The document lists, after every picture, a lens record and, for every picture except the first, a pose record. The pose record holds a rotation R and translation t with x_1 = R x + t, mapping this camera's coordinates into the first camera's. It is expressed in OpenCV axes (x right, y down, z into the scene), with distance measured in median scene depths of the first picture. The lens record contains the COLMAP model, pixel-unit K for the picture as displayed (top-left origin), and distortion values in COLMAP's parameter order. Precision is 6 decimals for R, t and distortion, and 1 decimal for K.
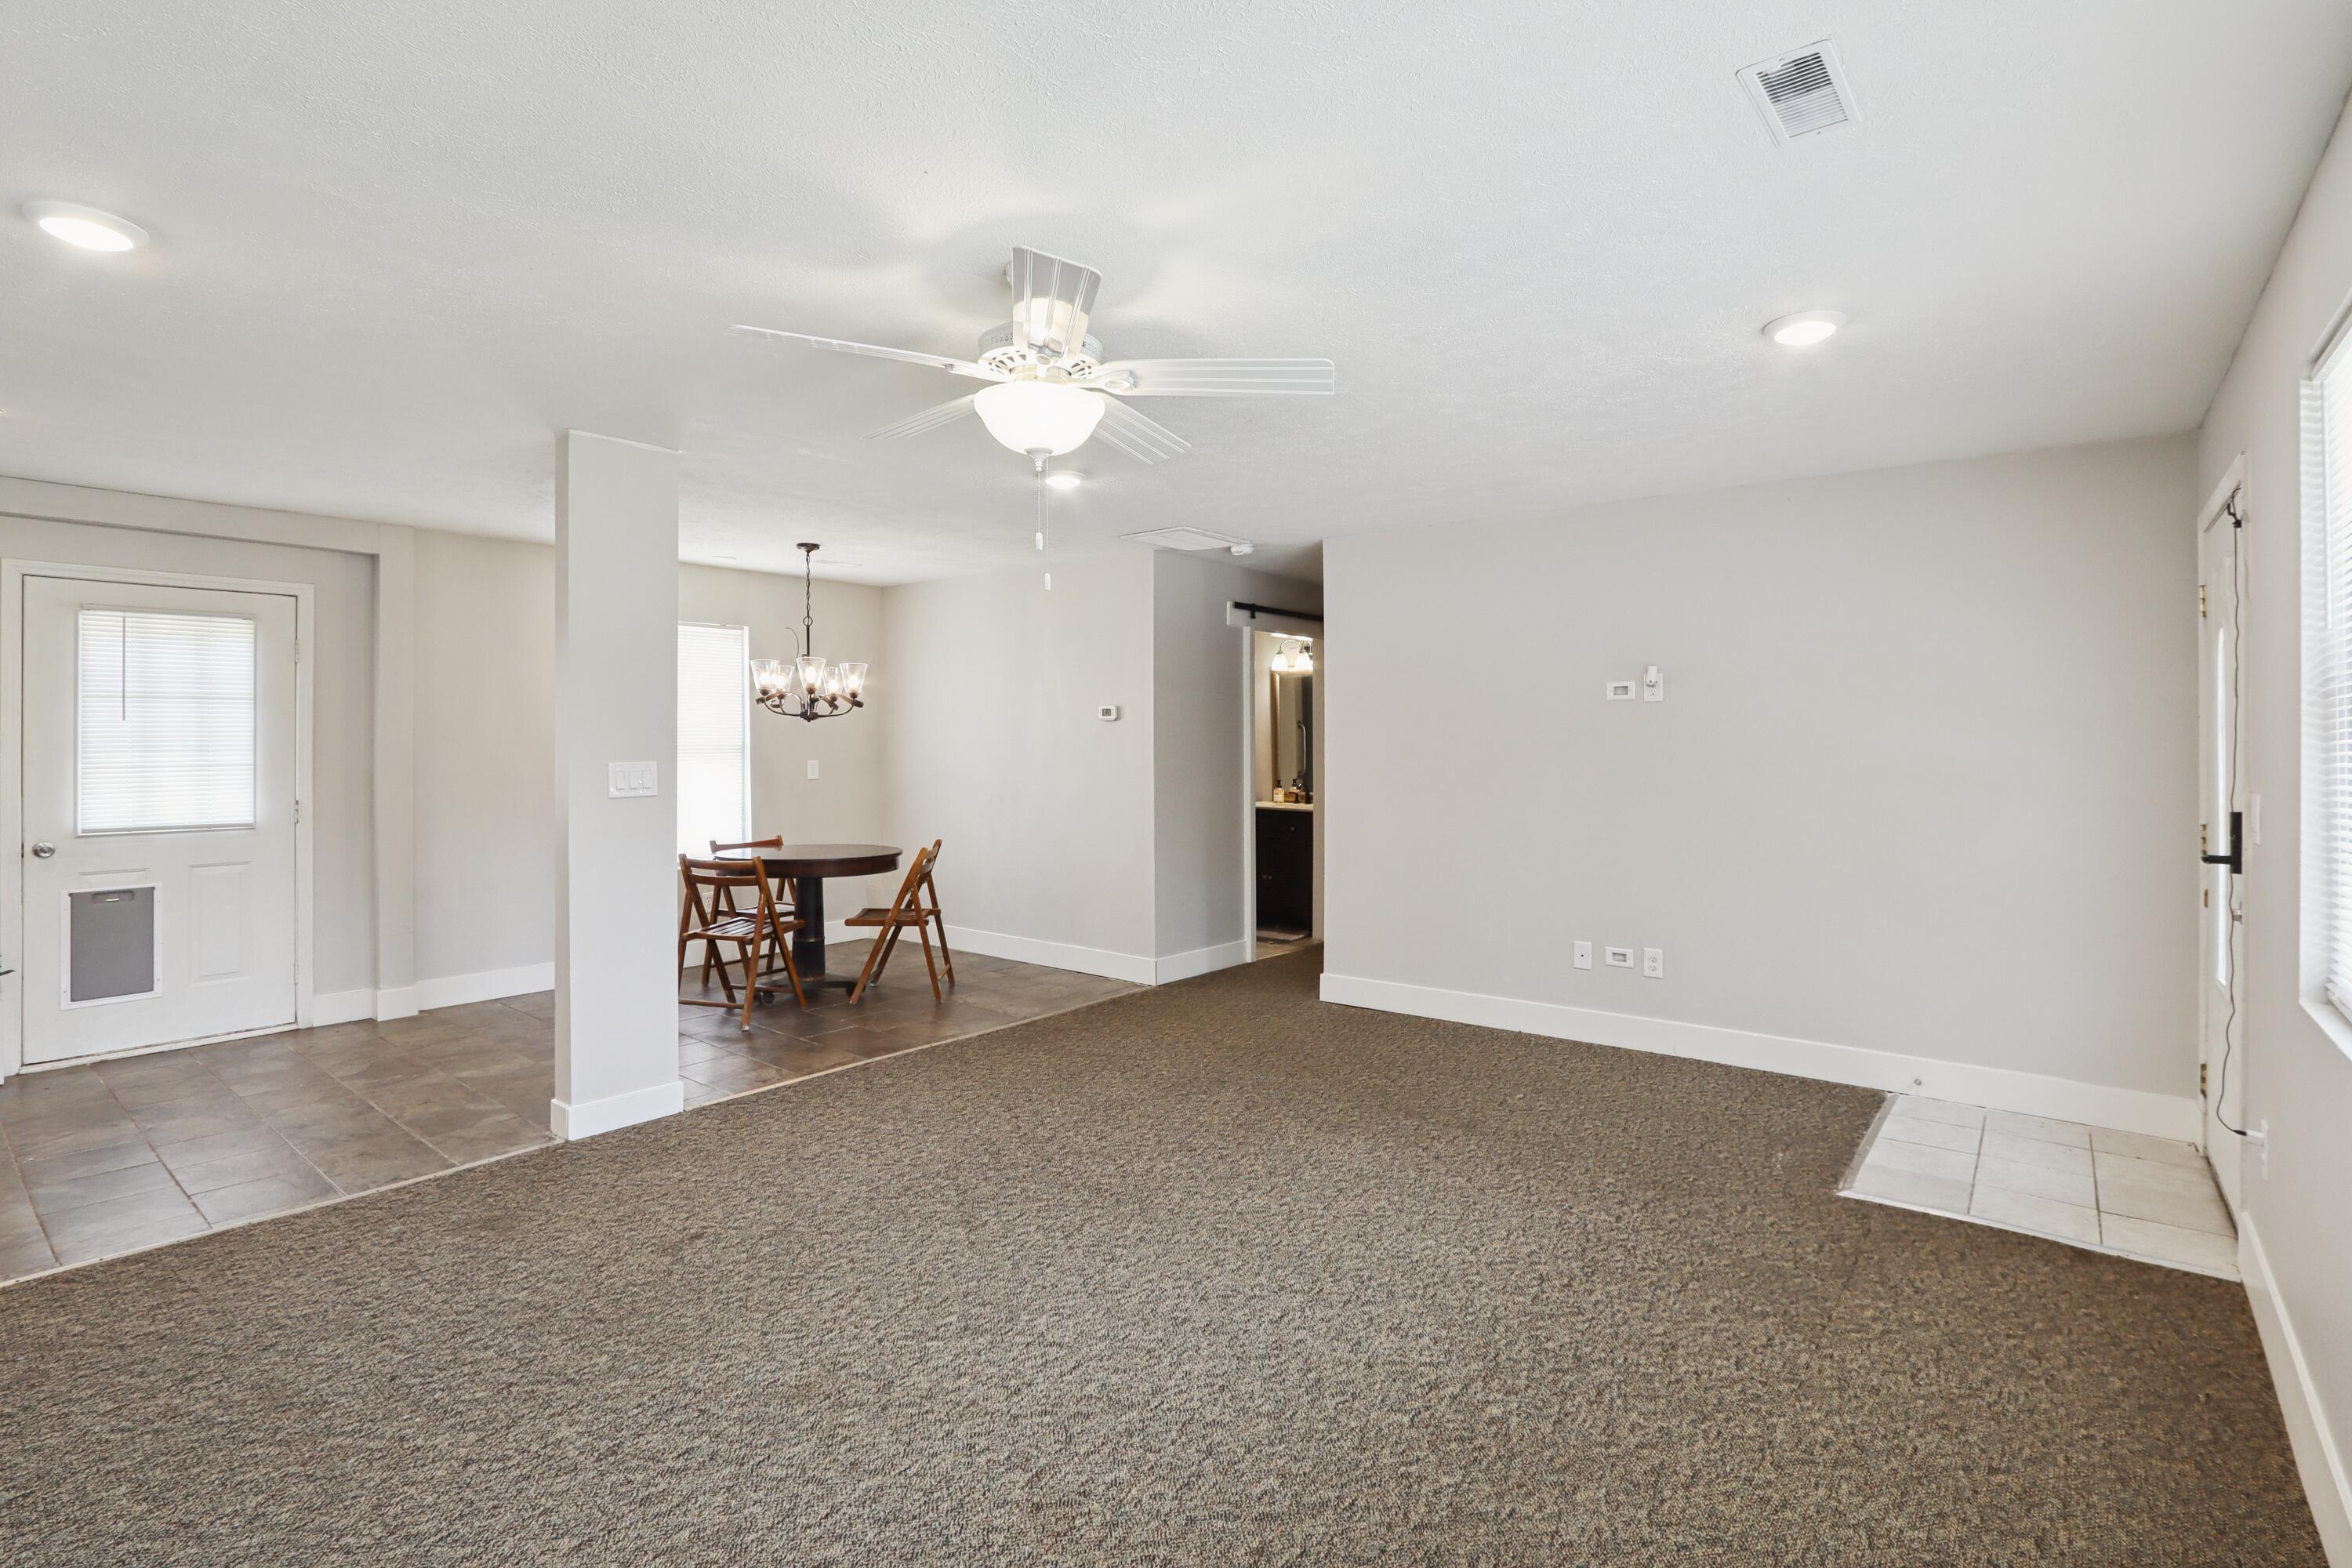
lens RADIAL K [[1102.5, 0, 1265.0], [0, 1102.5, 726.2], [0, 0, 1]] dist [-0.022701, 0.004265]
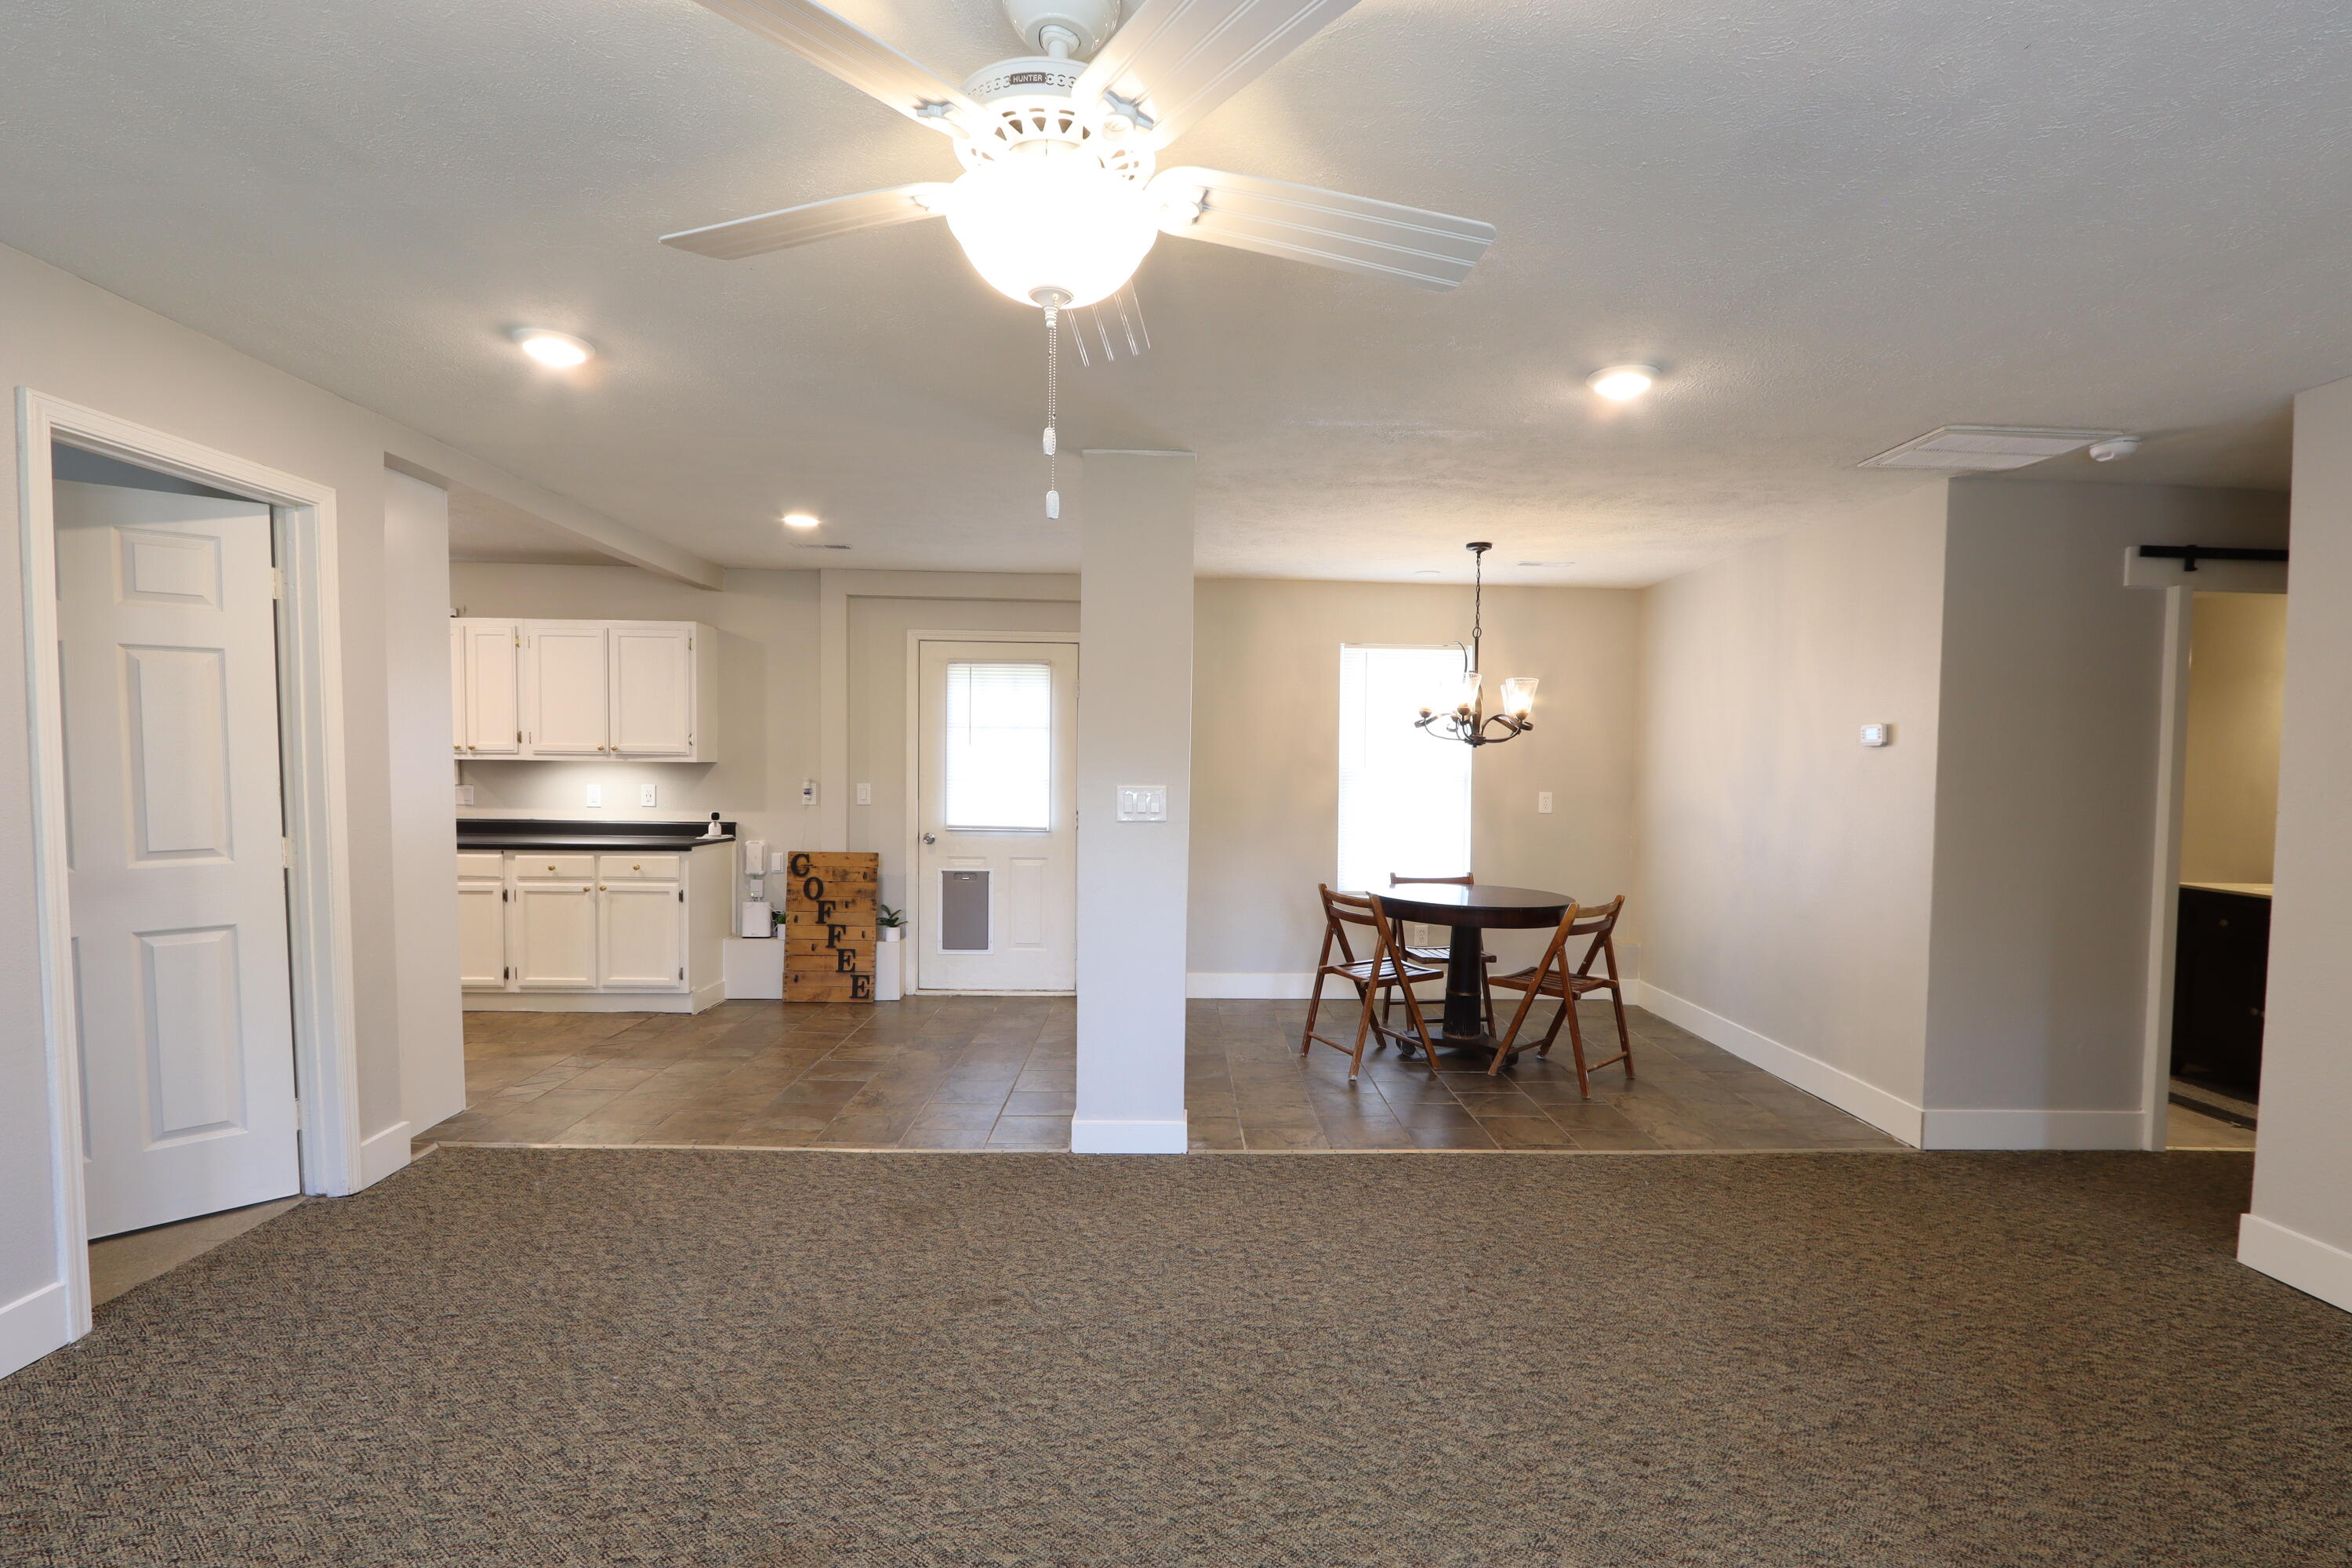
lens RADIAL K [[1102.5, 0, 1222.5], [0, 1102.5, 798.6], [0, 0, 1]] dist [-0.022701, 0.004265]
pose [[0.622548, 0.034085, -0.781839, 0.168621], [-0.006473, 0.999241, 0.038408, 0.005052], [0.782555, -0.018850, 0.622296, 0.324740]]
